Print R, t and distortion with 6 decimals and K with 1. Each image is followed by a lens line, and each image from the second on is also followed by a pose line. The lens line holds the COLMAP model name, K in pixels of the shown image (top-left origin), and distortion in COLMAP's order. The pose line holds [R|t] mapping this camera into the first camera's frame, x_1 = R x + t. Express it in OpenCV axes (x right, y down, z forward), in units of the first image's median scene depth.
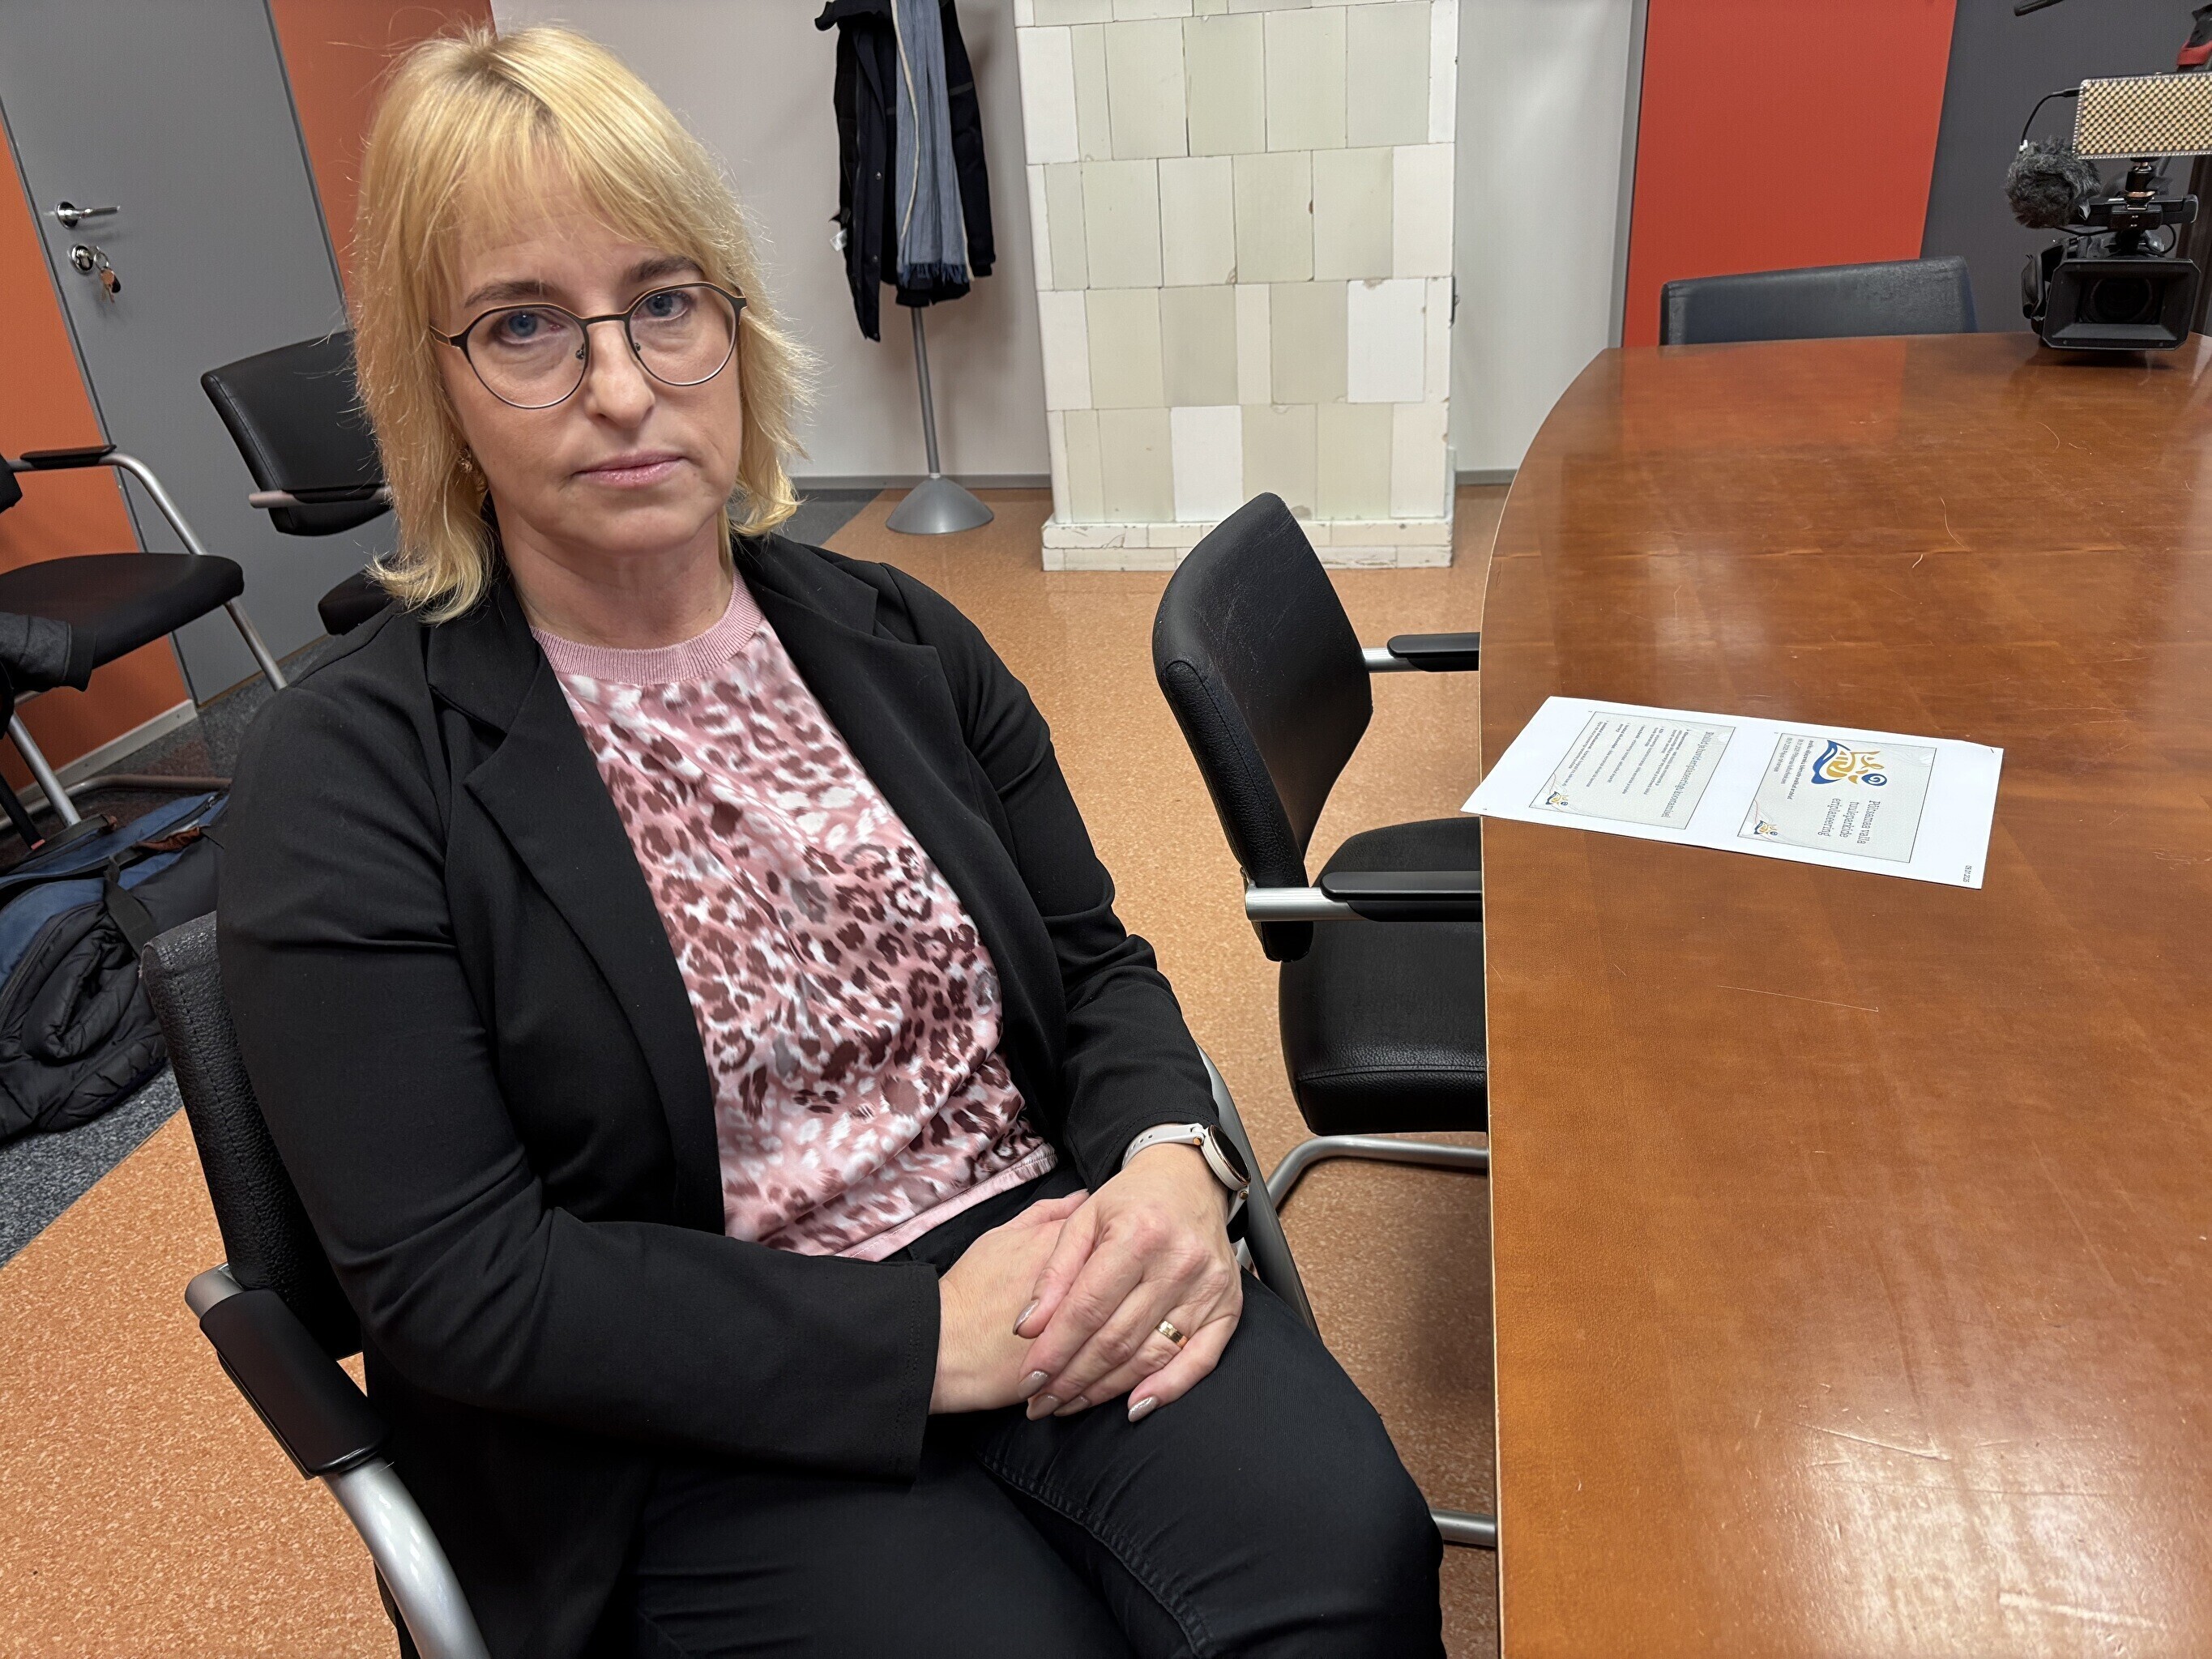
lens RADIAL K [[1660.1, 0, 1106.0], [0, 1660.1, 829.5], [0, 0, 1]] dist [0.012101, 0.006194]
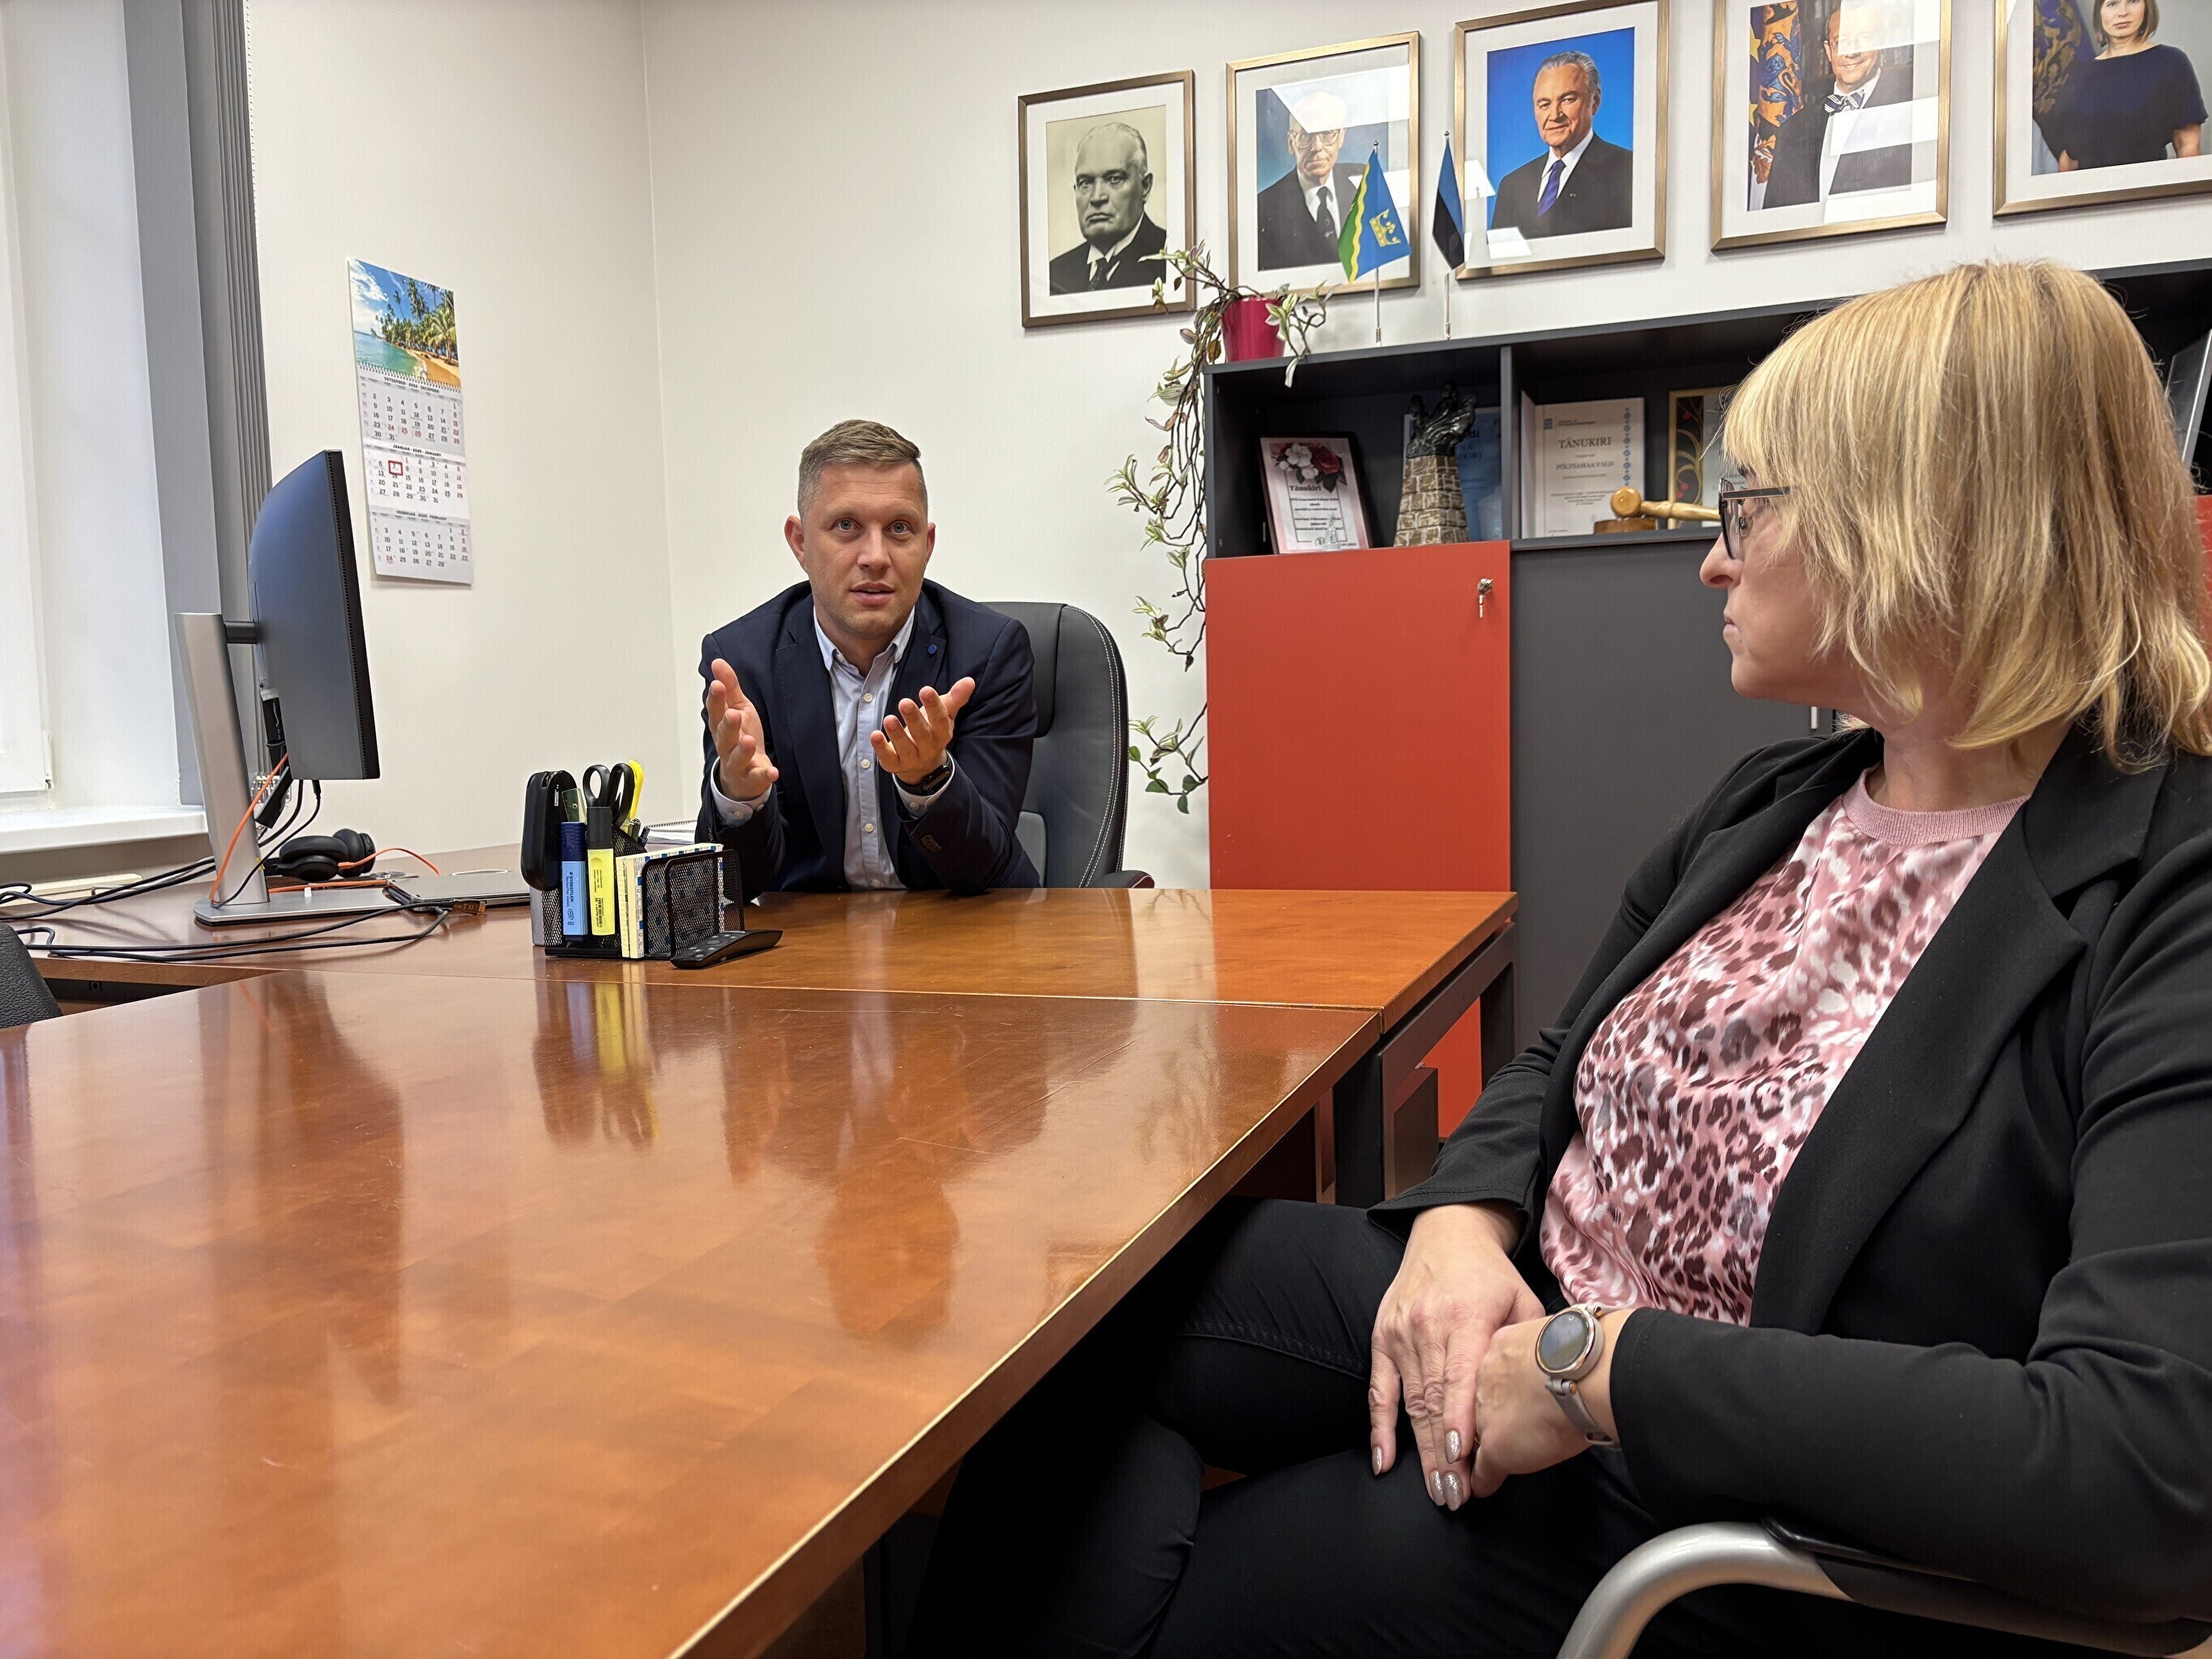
lens RADIAL K [[1660.1, 0, 1106.0], [0, 1660.1, 829.5], [0, 0, 1]] dist [0.012101, 0.006194]
pose [[-0.422460, 0.154523, -0.893113, 0.881116], [-0.390190, 0.858376, 0.333080, -0.260811], [0.818095, 0.489197, -0.302337, 0.908325]]
